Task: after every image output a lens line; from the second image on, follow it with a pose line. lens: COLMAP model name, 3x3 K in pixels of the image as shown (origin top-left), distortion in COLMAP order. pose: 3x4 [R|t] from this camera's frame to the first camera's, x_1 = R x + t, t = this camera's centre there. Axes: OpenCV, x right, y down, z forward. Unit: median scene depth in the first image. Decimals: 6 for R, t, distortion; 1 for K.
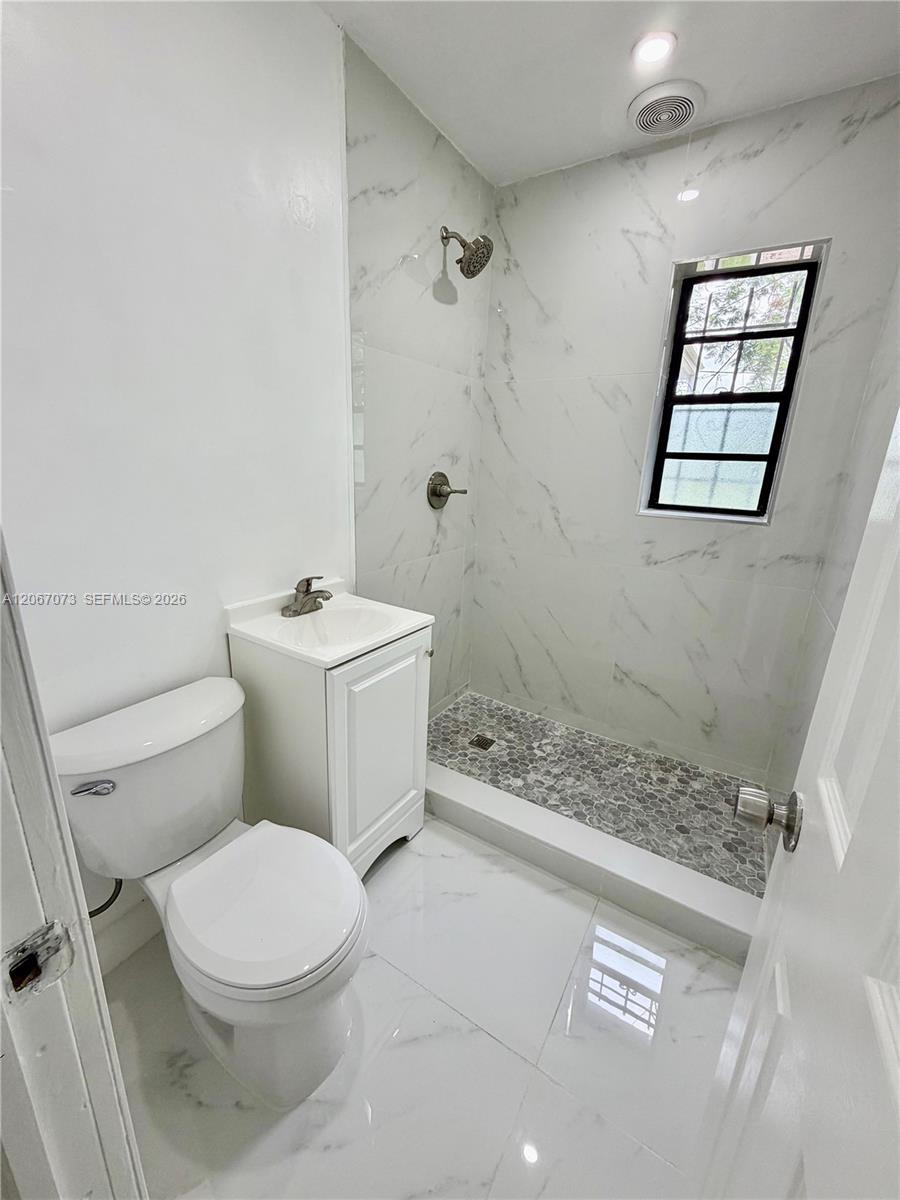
lens RADIAL K [[479.3, 0, 451.7], [0, 479.3, 600.8], [0, 0, 1]] dist [-0.000384, -0.000574]
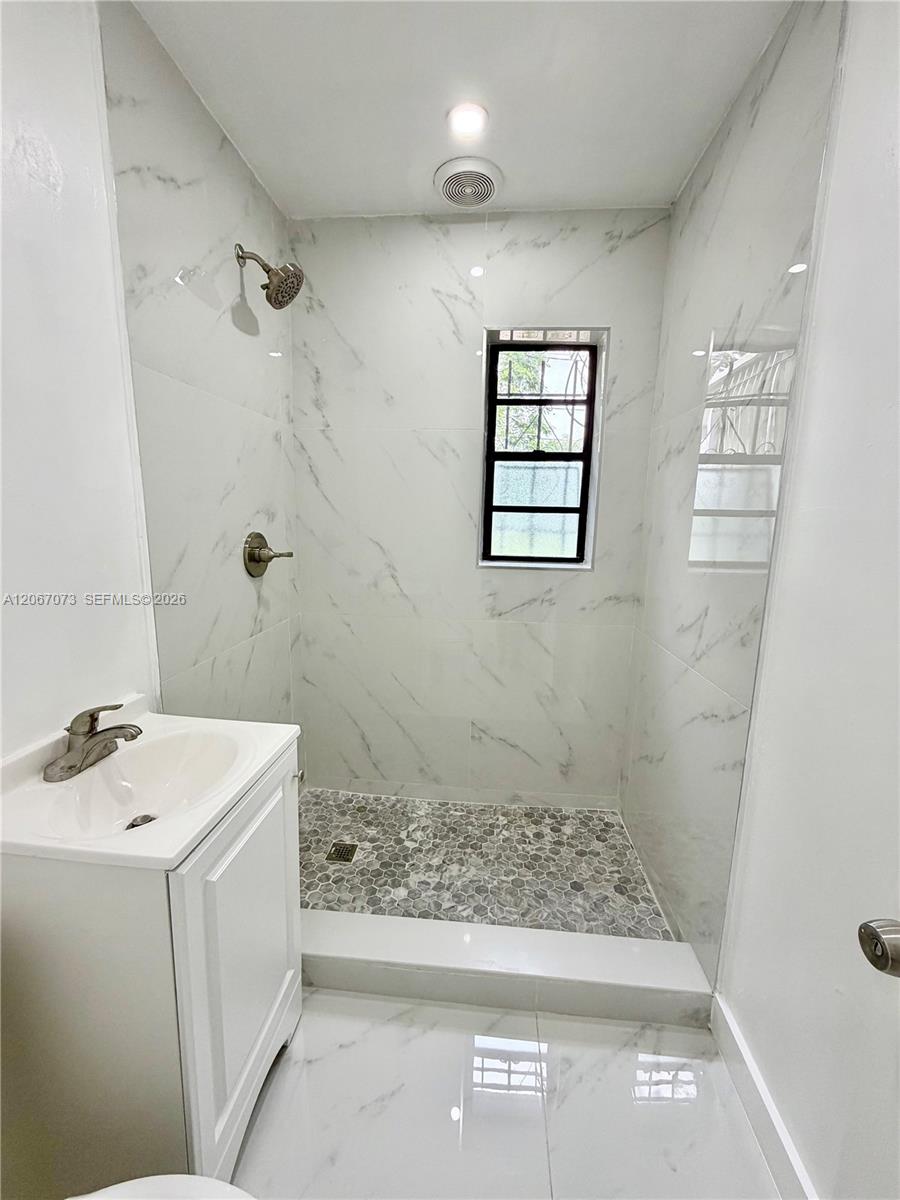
lens RADIAL K [[479.3, 0, 451.0], [0, 479.3, 599.3], [0, 0, 1]] dist [-0.000384, -0.000574]
pose [[0.891010, -0.097047, 0.443489, -0.113671], [0.138524, 0.988415, -0.062016, -0.069249], [-0.432333, 0.116691, 0.894132, 0.167226]]
